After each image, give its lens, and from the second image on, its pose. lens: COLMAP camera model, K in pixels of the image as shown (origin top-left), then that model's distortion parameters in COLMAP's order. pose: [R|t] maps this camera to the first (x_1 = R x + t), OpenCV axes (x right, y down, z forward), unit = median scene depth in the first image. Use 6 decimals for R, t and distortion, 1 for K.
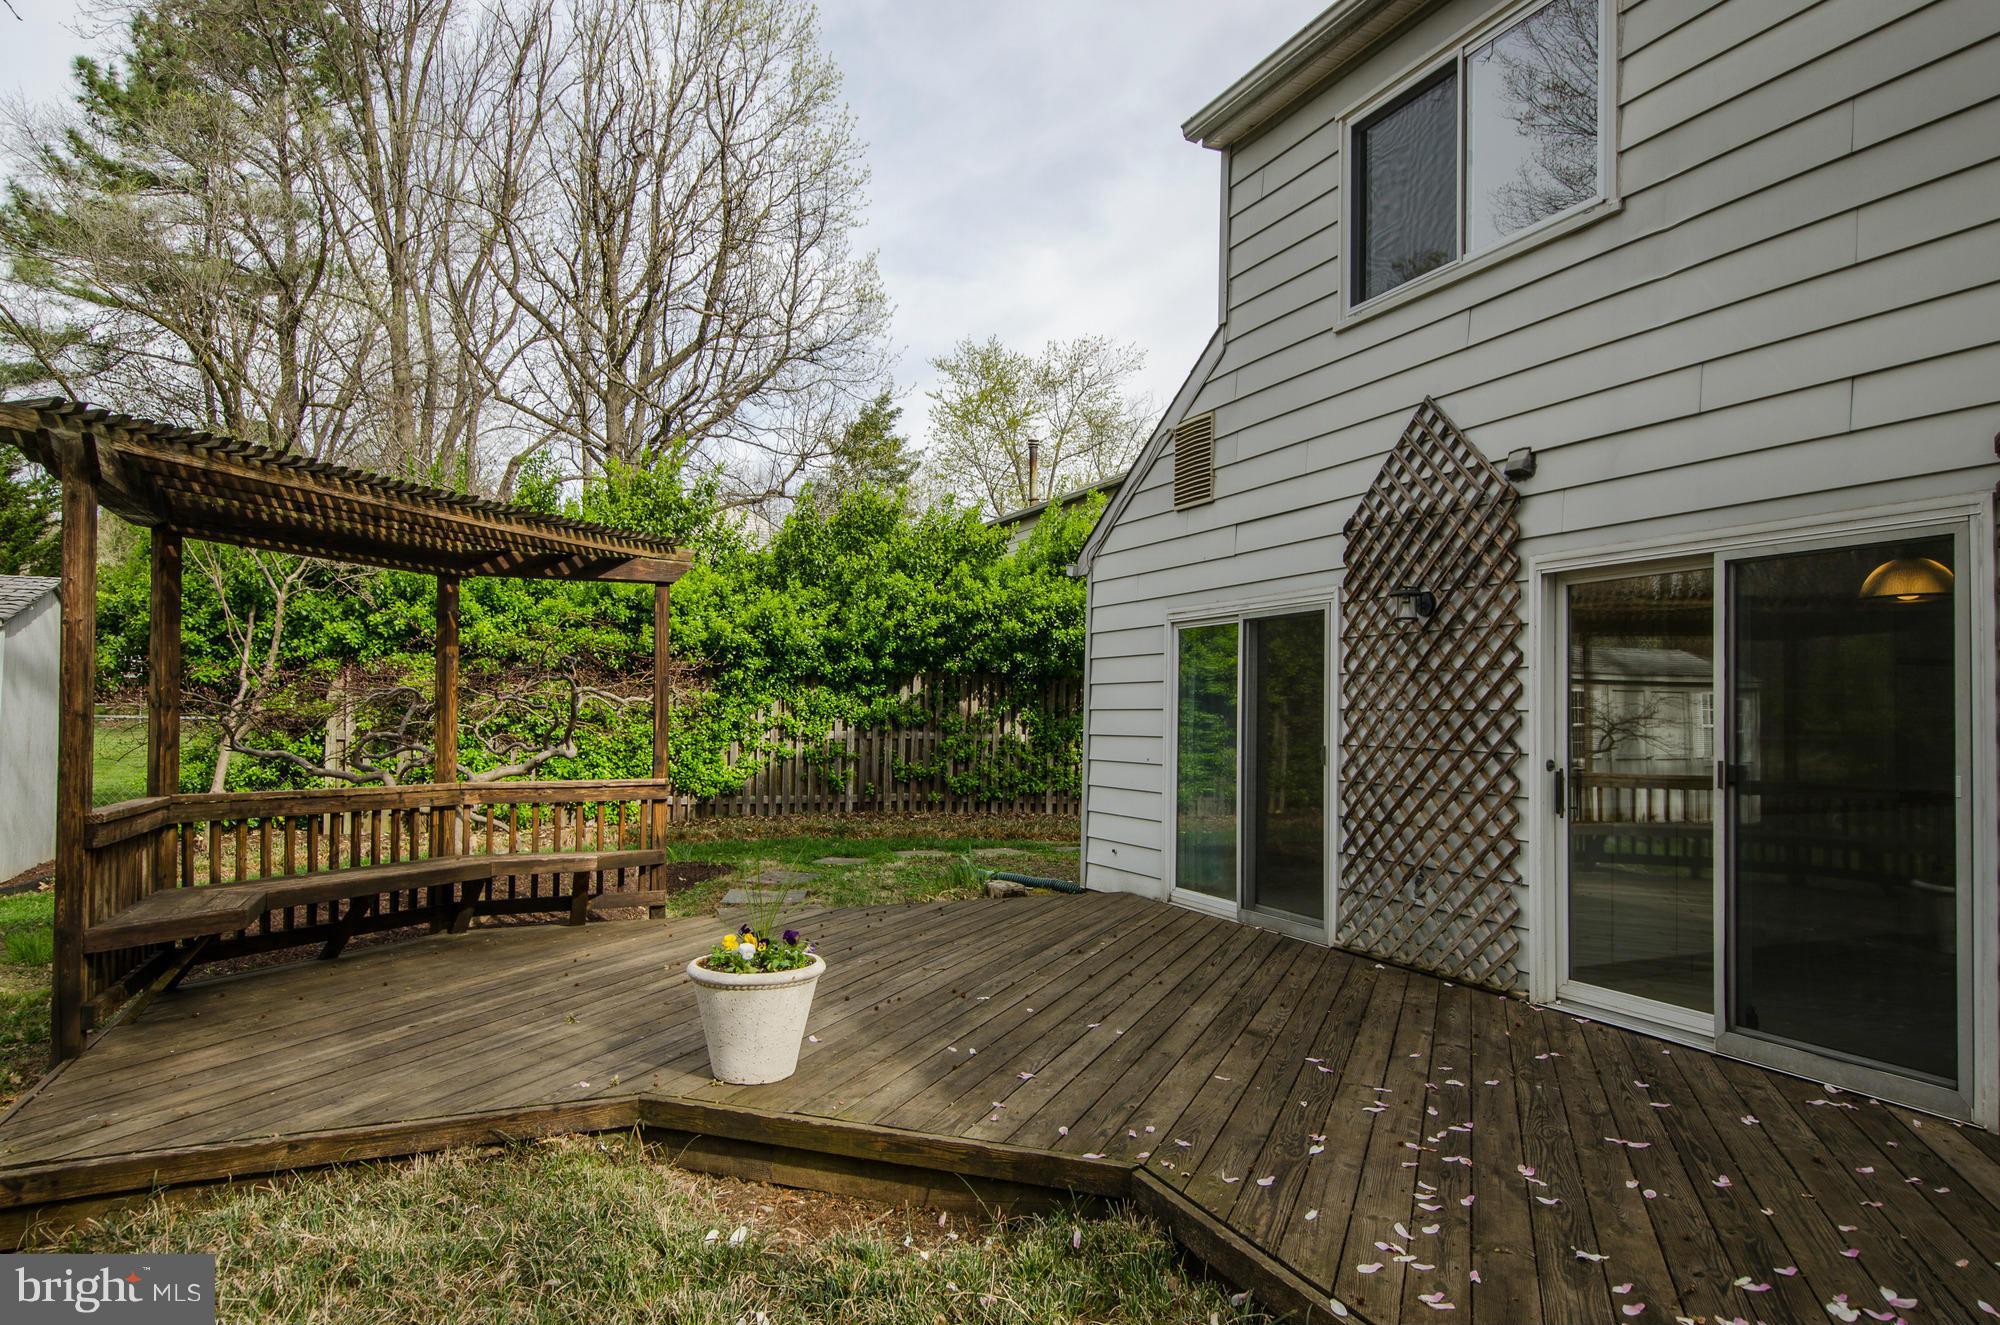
lens RADIAL K [[1167.4, 0, 1000.5], [0, 1167.4, 678.2], [0, 0, 1]] dist [0.028689, 0.000613]
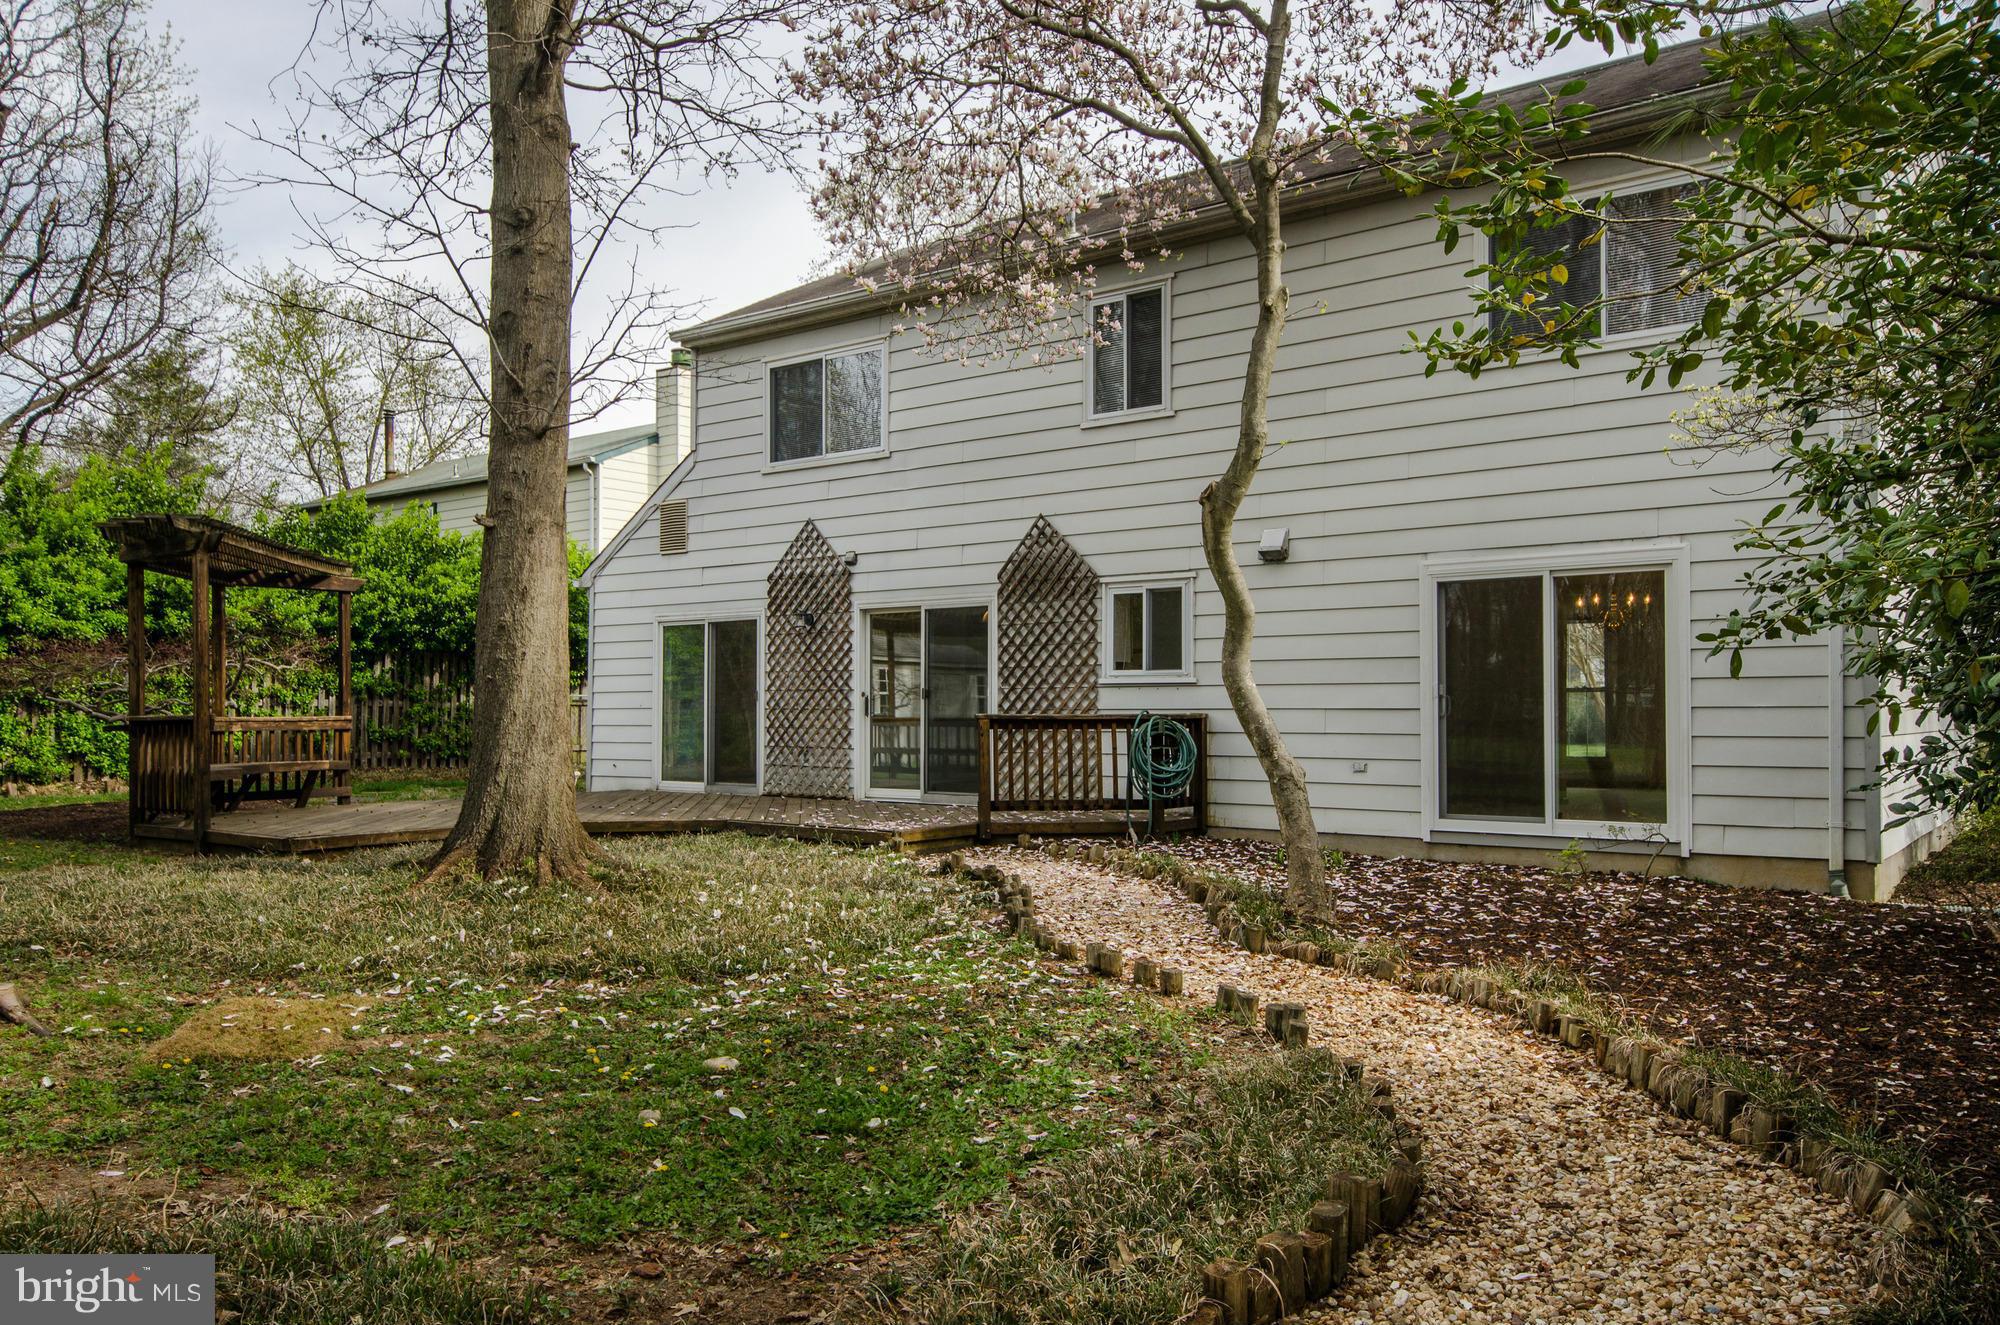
lens RADIAL K [[1037.4, 0, 1002.0], [0, 1037.4, 684.0], [0, 0, 1]] dist [0.032352, -0.028352]
pose [[0.849663, -0.006709, 0.527284, -0.297321], [-0.004688, 0.999783, 0.020274, 0.010885], [-0.527306, -0.019698, 0.849447, -0.696137]]
